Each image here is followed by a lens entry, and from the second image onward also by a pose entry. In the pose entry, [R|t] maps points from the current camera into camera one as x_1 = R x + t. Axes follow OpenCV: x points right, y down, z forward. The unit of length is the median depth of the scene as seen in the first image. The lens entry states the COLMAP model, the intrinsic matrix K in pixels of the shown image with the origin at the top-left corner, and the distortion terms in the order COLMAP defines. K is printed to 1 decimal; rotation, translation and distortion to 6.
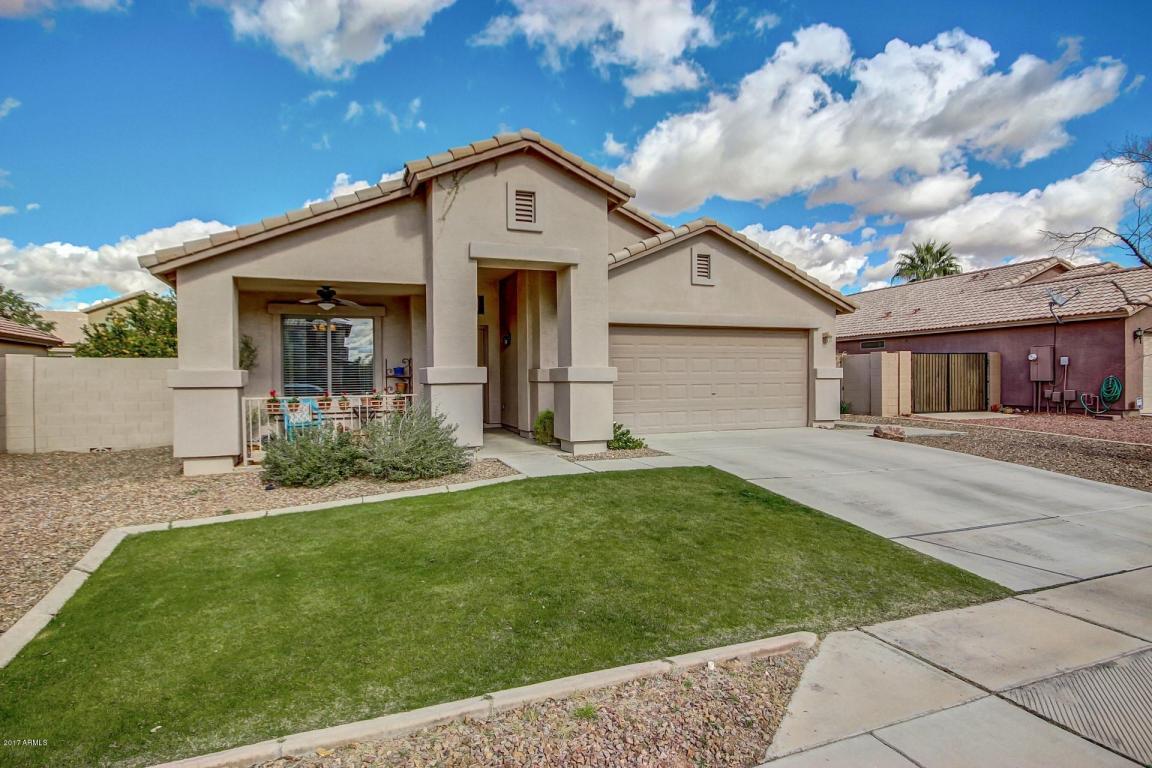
lens RADIAL K [[626.2, 0, 571.1], [0, 626.2, 378.2], [0, 0, 1]] dist [0.016643, -0.003918]
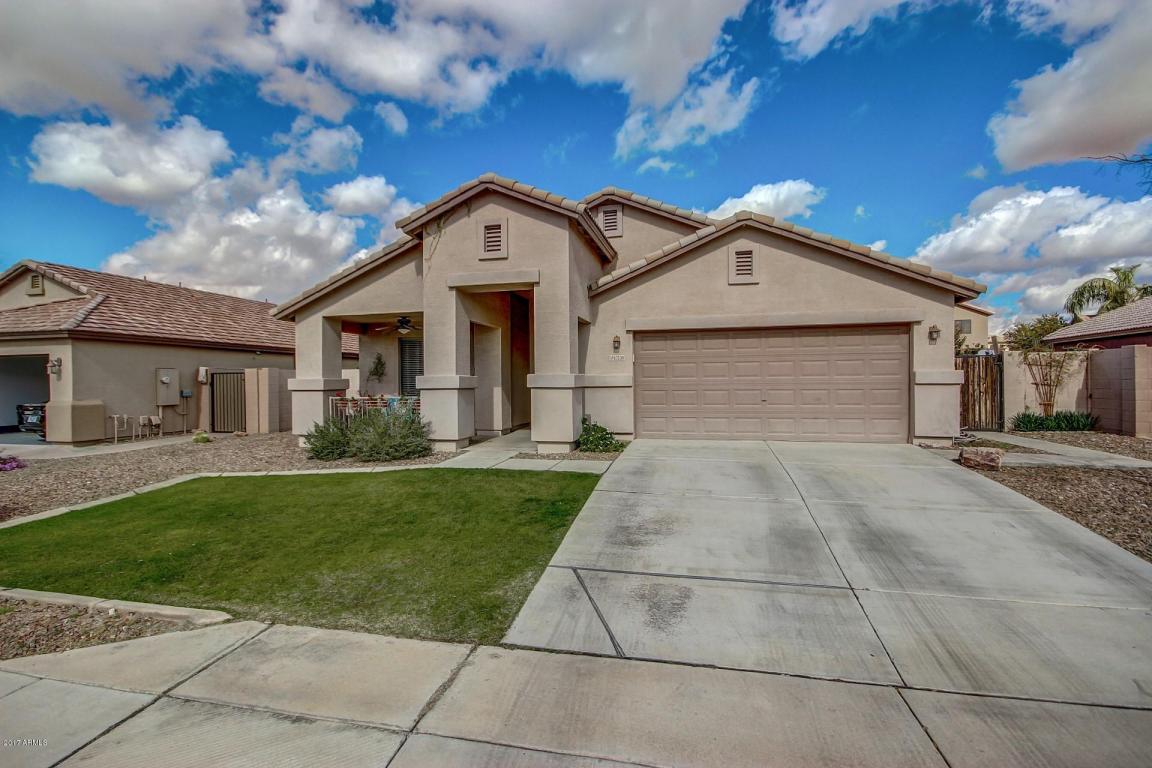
lens RADIAL K [[557.2, 0, 576.4], [0, 557.2, 383.2], [0, 0, 1]] dist [0.007162, -0.003083]
pose [[0.815107, 0.003395, -0.579300, 0.678091], [0.002305, 0.999956, 0.009103, -0.012158], [0.579306, -0.008756, 0.815063, 0.245180]]
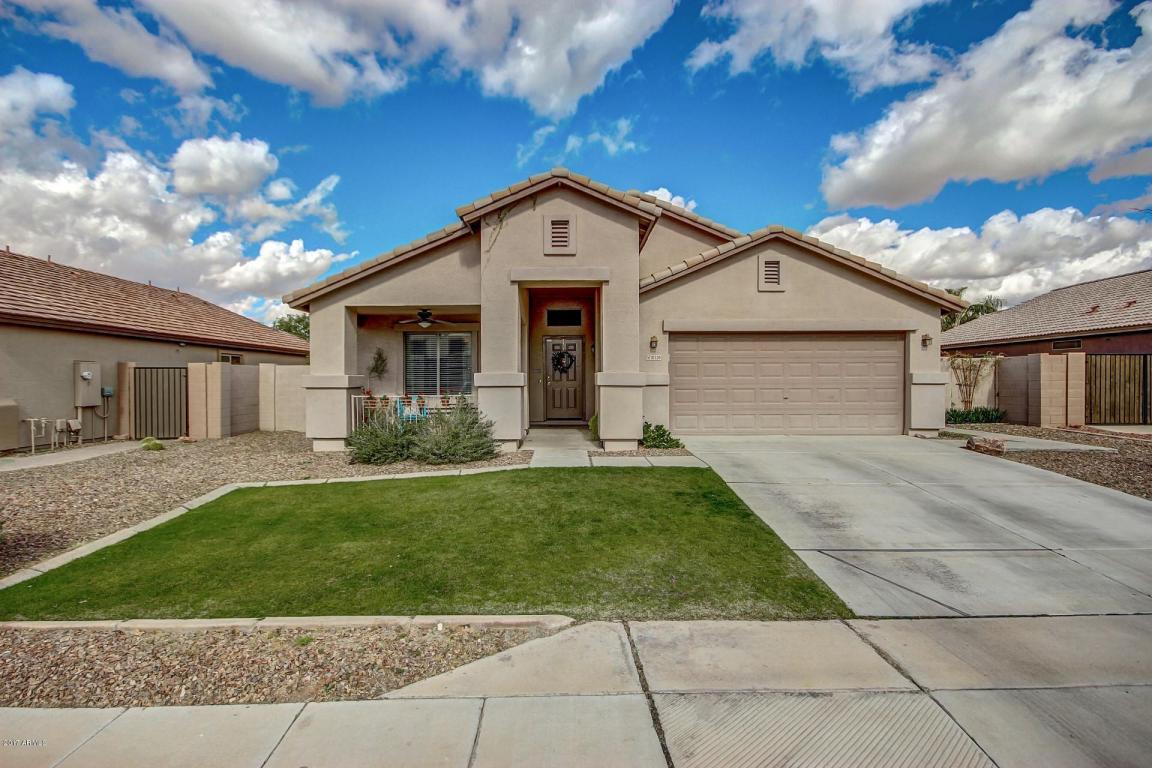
lens RADIAL K [[568.4, 0, 572.7], [0, 568.4, 383.2], [0, 0, 1]] dist [0.007001, 0.000442]
pose [[0.932036, 0.007229, -0.362293, 0.339704], [-0.004600, 0.999956, 0.008118, -0.007311], [0.362336, -0.005900, 0.932029, 0.031857]]
